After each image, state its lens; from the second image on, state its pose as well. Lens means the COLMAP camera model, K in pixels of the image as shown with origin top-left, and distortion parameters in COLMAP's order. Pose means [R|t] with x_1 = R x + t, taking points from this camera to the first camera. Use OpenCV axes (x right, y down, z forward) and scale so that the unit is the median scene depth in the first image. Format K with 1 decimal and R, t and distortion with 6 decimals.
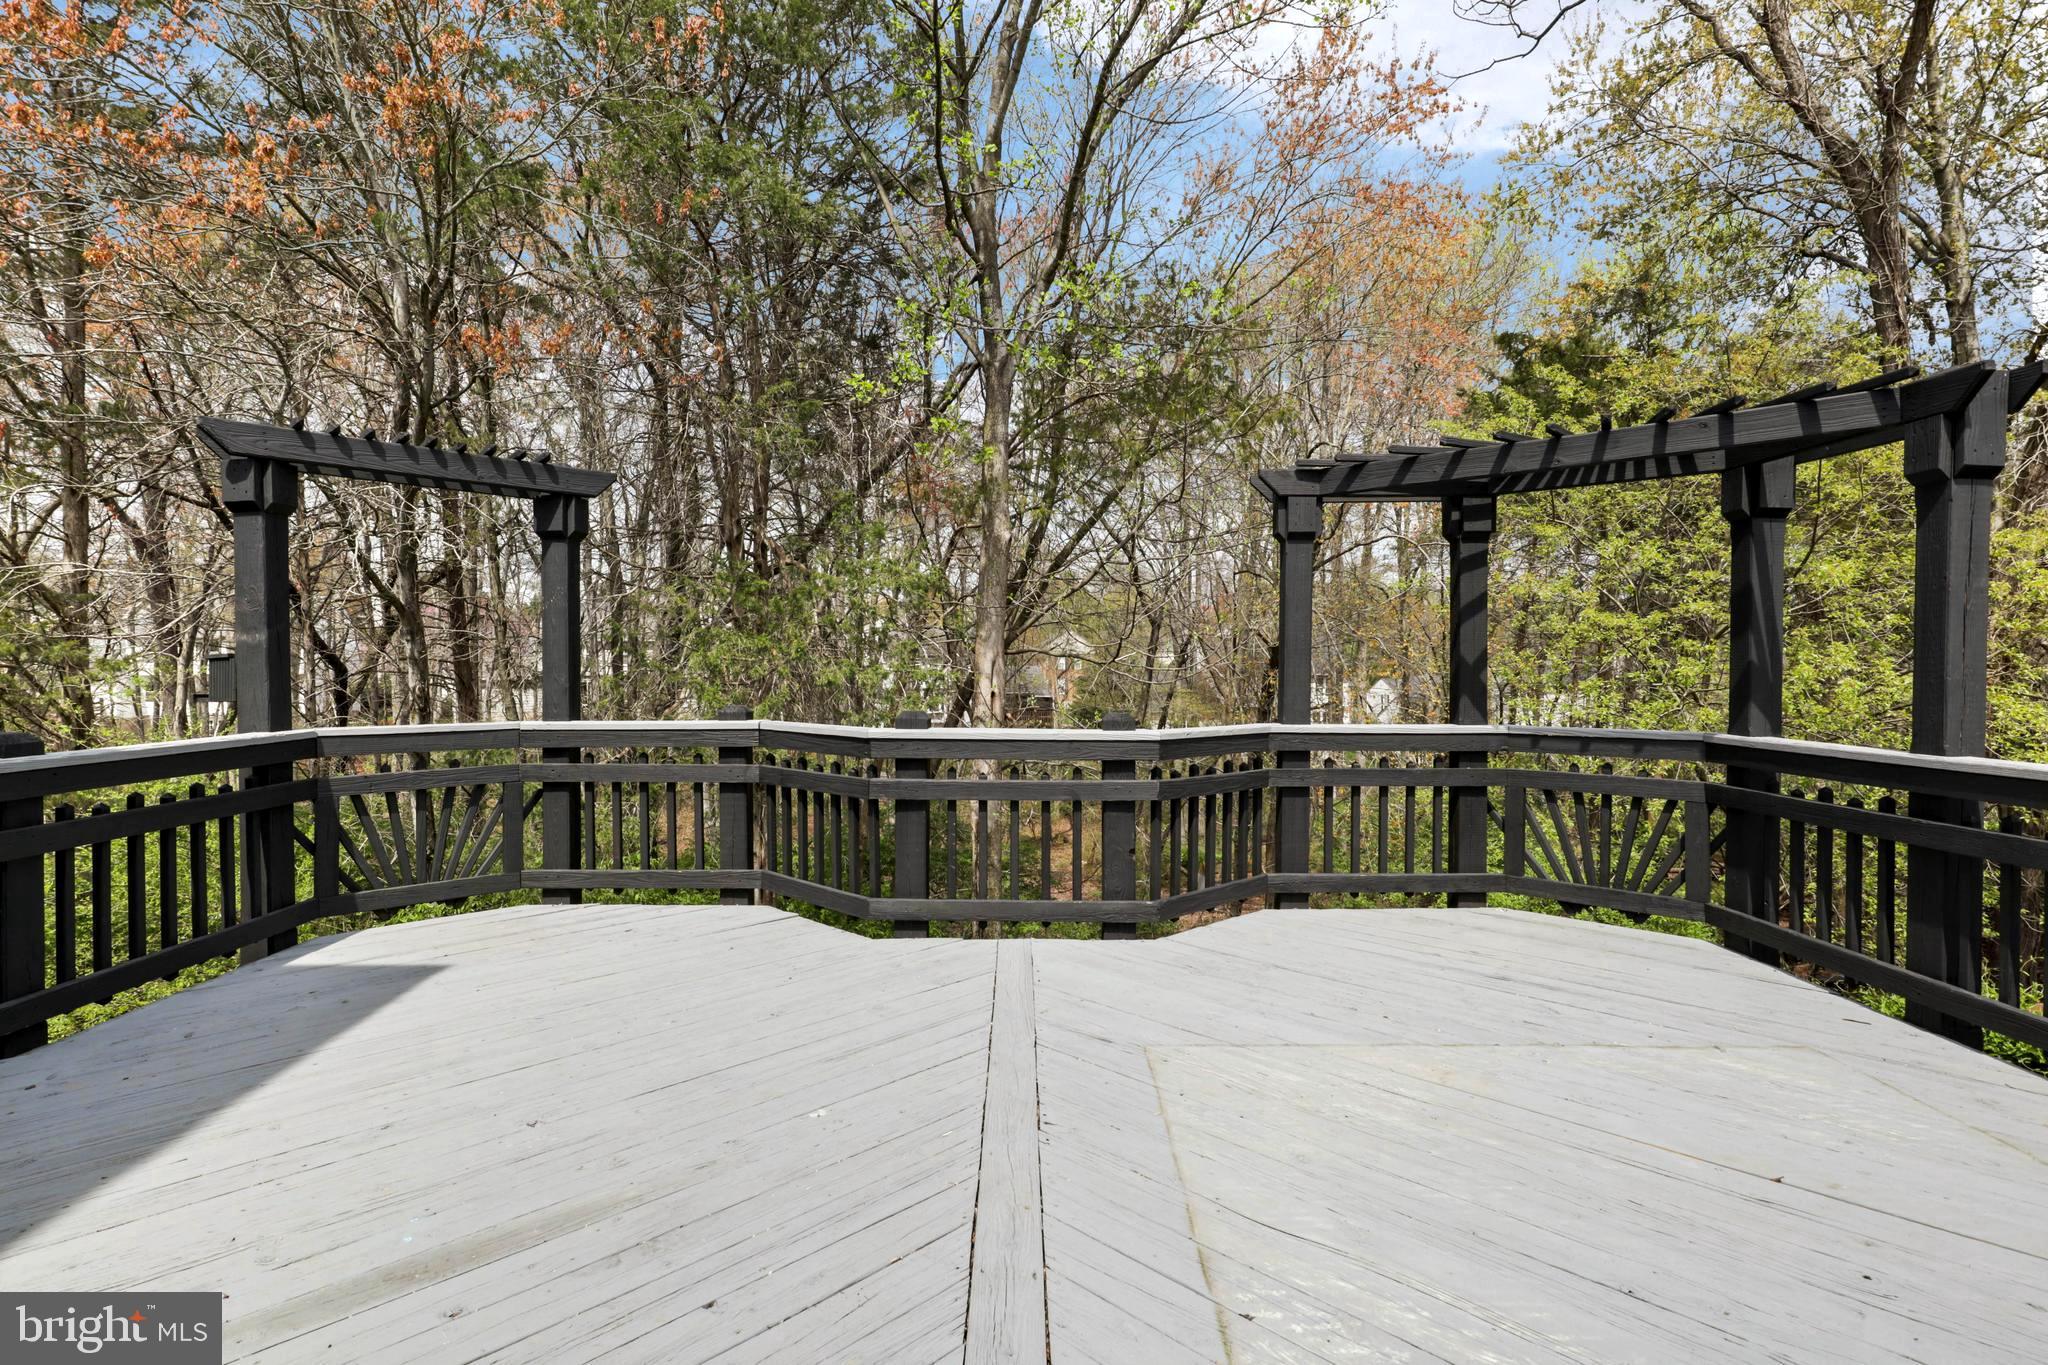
lens RADIAL K [[1024.1, 0, 1026.9], [0, 1024.1, 677.5], [0, 0, 1]] dist [-0.017653, 0.012435]
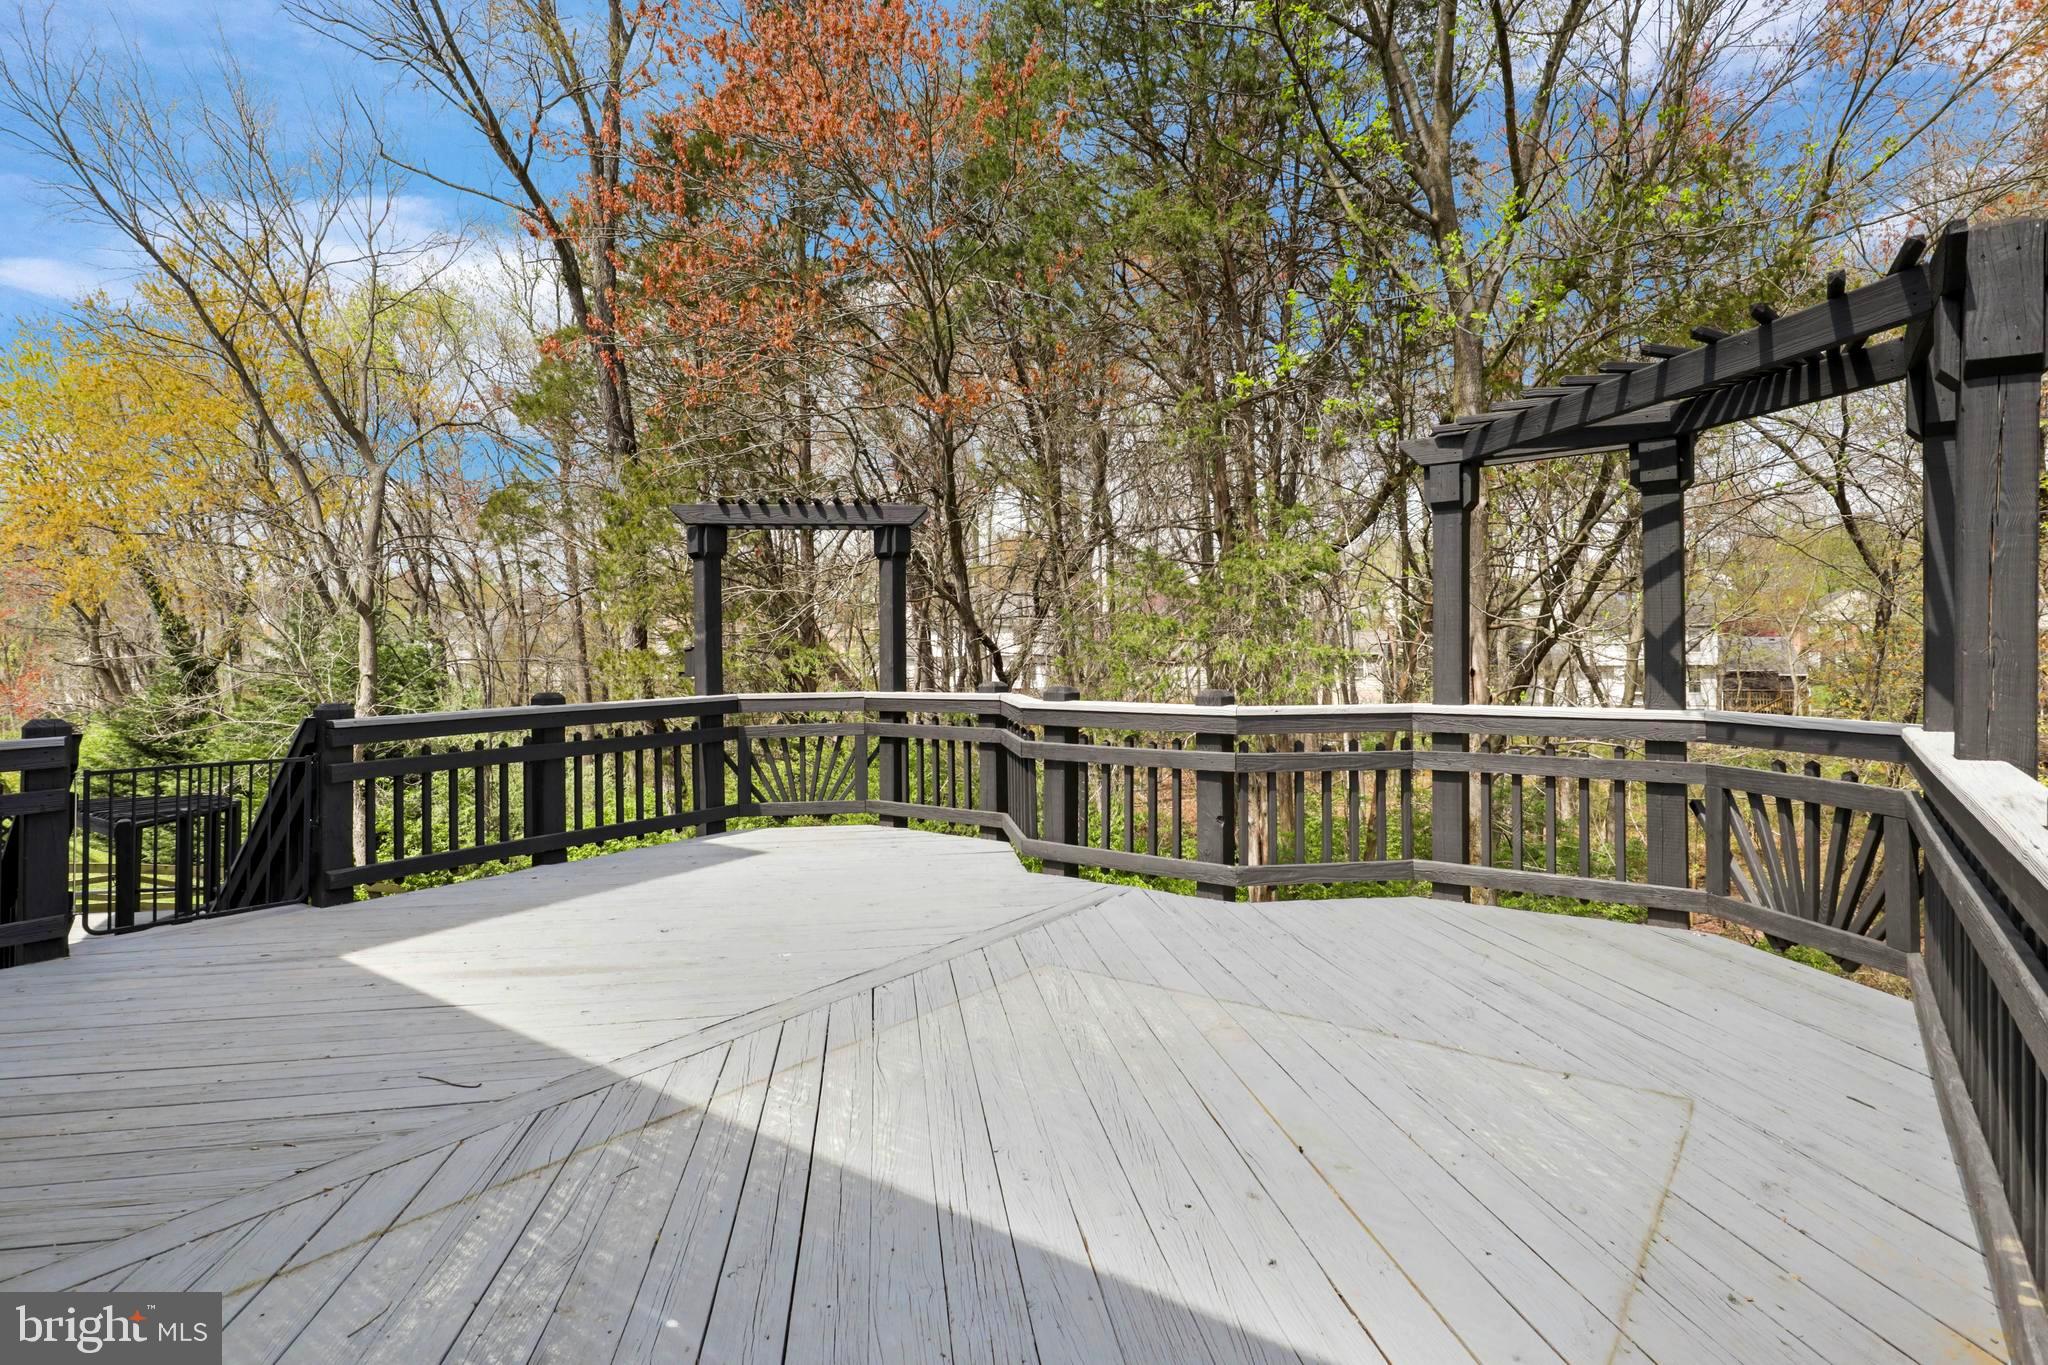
lens RADIAL K [[1024.1, 0, 1015.0], [0, 1024.1, 641.3], [0, 0, 1]] dist [-0.017653, 0.012435]
pose [[0.798658, -0.017182, -0.601539, 0.612061], [0.007293, 0.999795, -0.018874, 0.002254], [0.601740, 0.010687, 0.798620, 0.007034]]
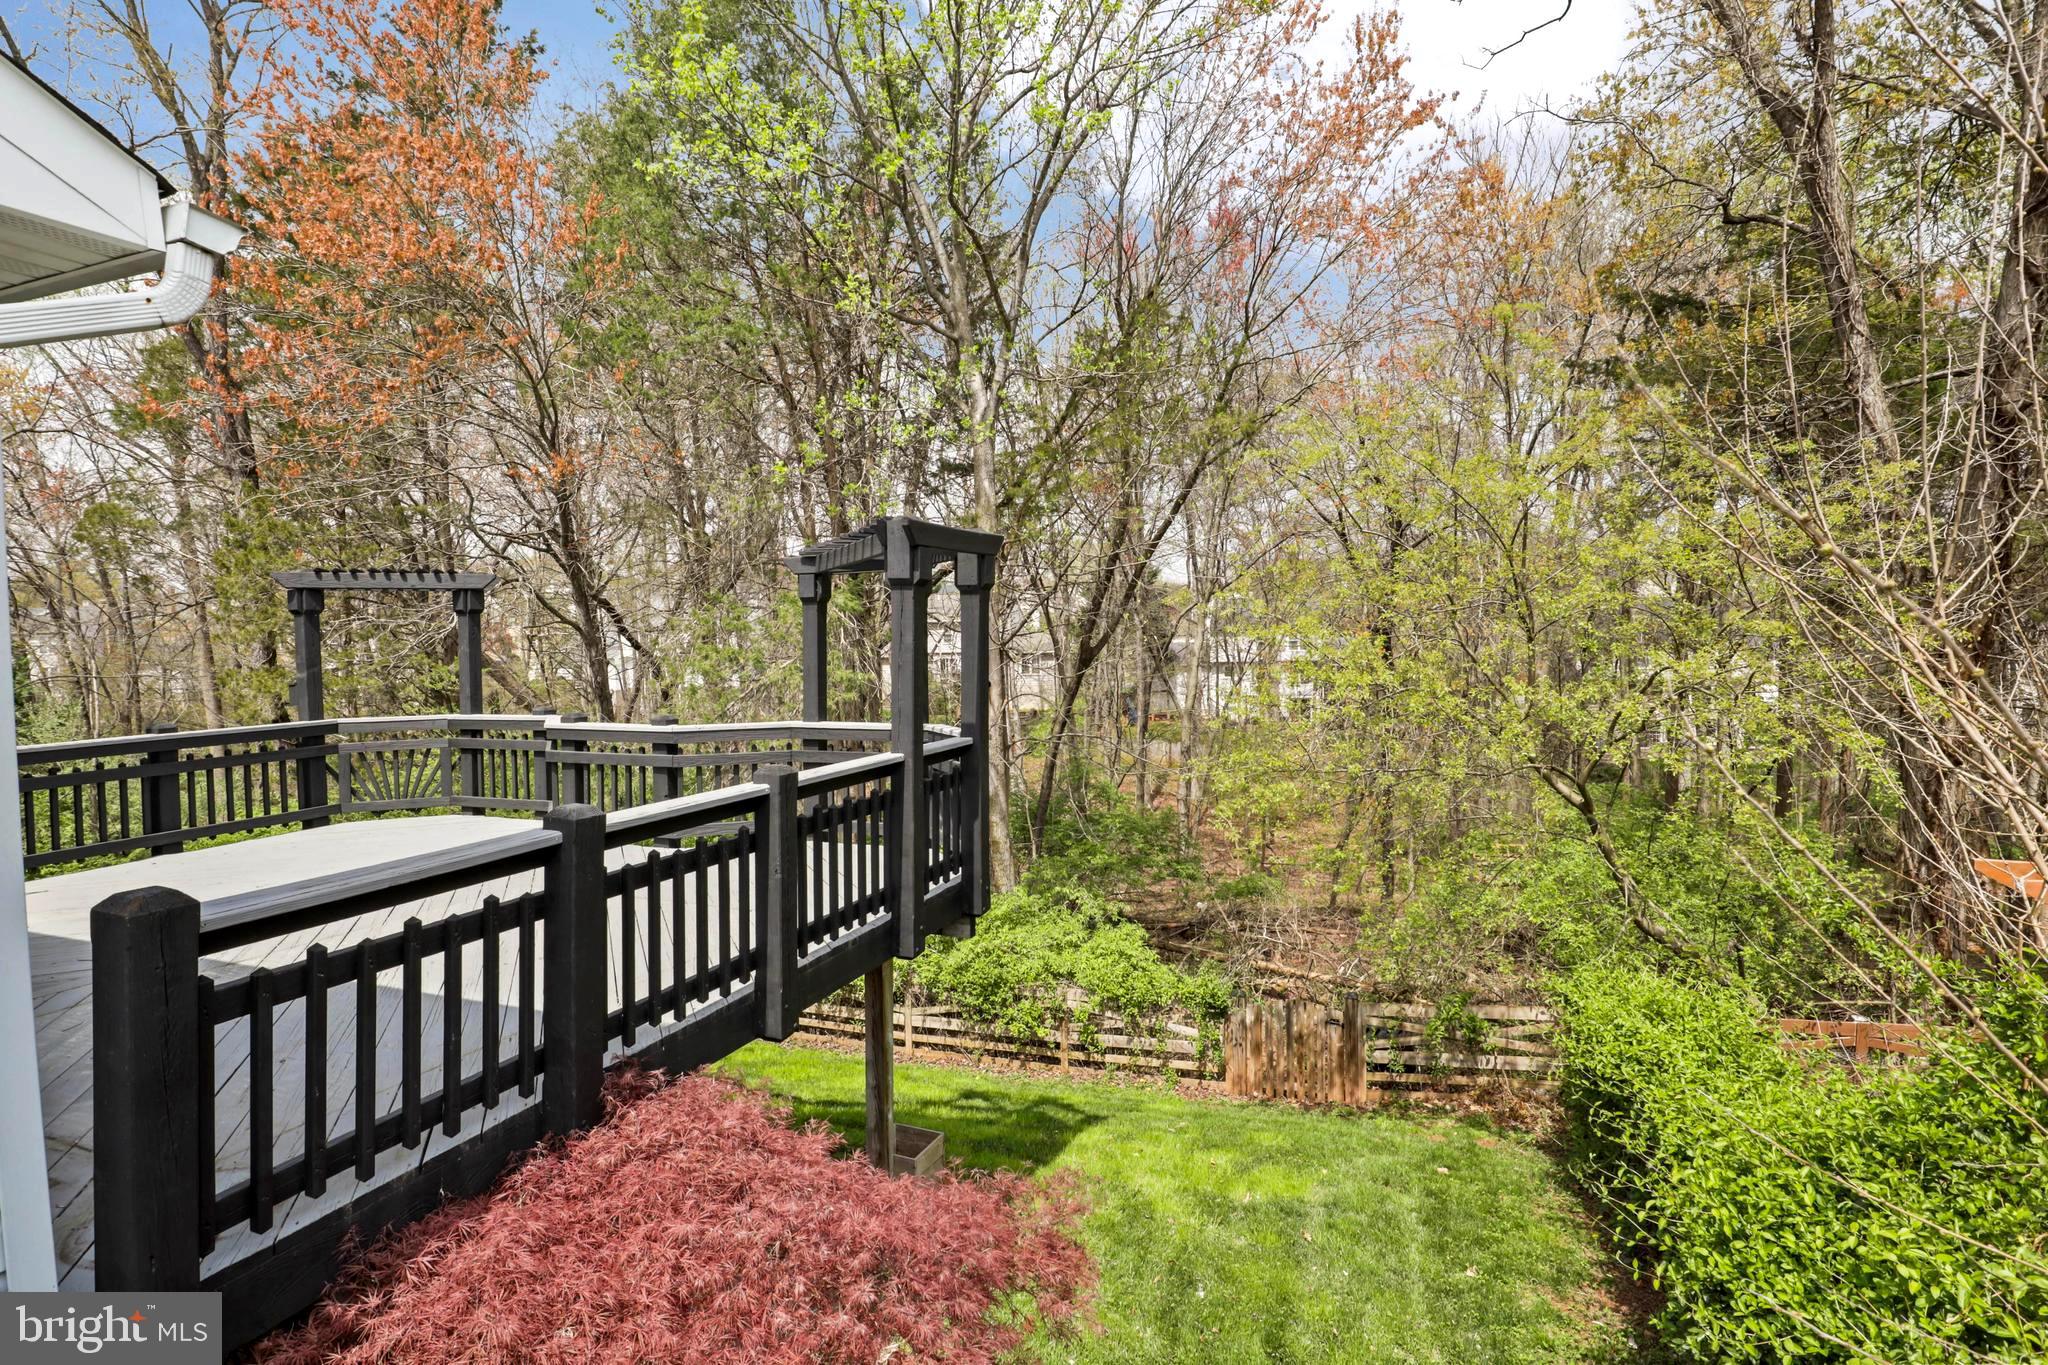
lens RADIAL K [[1024.1, 0, 1019.3], [0, 1024.1, 674.6], [0, 0, 1]] dist [-0.017653, 0.012435]
pose [[0.929646, -0.003292, -0.368438, 1.363791], [0.012986, 0.999632, 0.023832, -0.071668], [0.368224, -0.026940, 0.929347, -0.389027]]
